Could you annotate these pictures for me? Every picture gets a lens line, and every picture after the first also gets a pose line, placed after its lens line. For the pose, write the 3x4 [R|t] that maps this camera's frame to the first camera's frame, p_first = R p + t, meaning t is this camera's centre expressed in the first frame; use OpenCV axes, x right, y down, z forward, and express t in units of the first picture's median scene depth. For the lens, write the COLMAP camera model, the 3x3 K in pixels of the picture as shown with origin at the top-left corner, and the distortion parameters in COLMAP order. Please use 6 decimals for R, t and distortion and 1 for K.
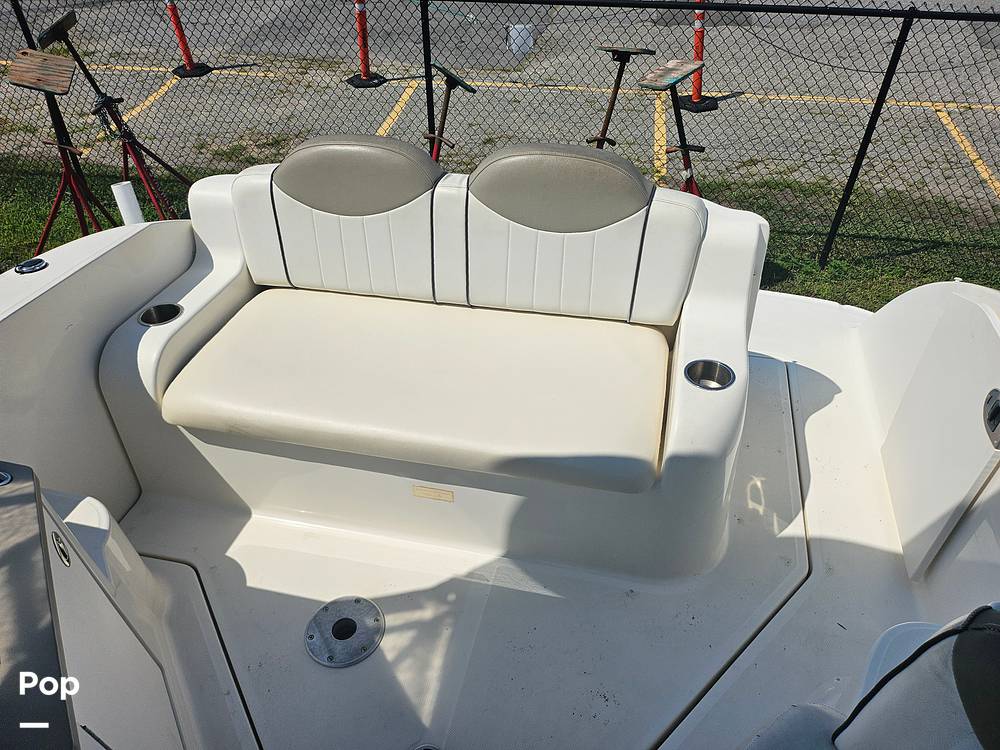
lens RADIAL K [[720.8, 0, 500.0], [0, 720.8, 375.0], [0, 0, 1]] dist [0.051649, -0.070118]
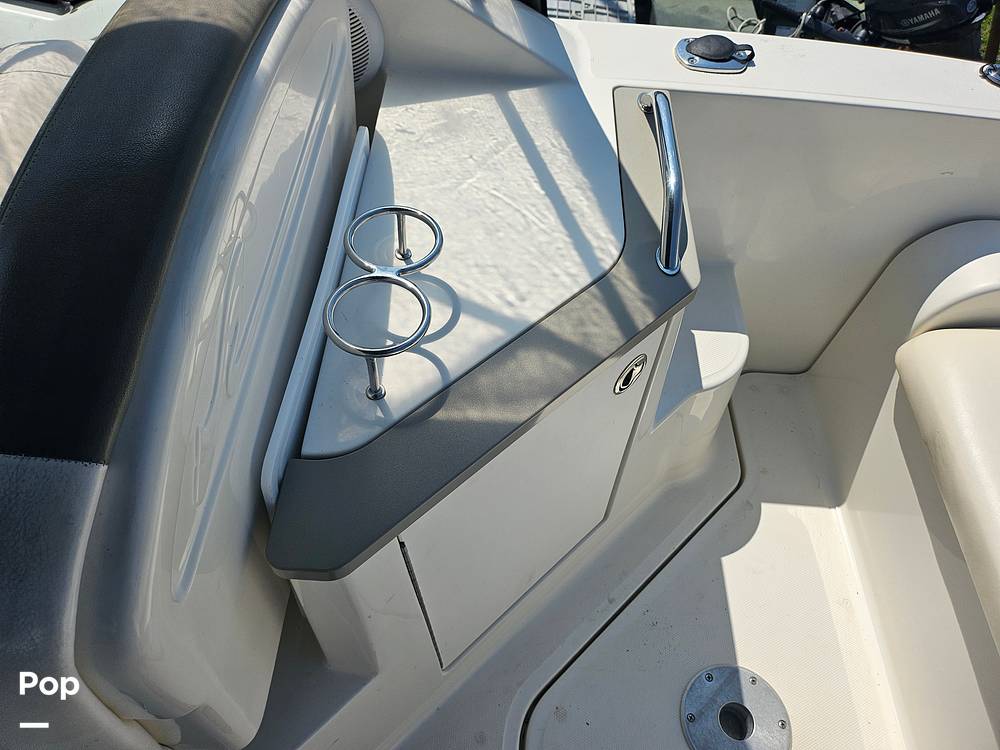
lens RADIAL K [[720.8, 0, 500.0], [0, 720.8, 375.0], [0, 0, 1]] dist [0.051649, -0.070118]
pose [[0.214451, 0.817135, -0.535071, -0.162370], [-0.669548, 0.521836, 0.528576, -0.046822], [0.711137, 0.244902, 0.659020, 0.290503]]
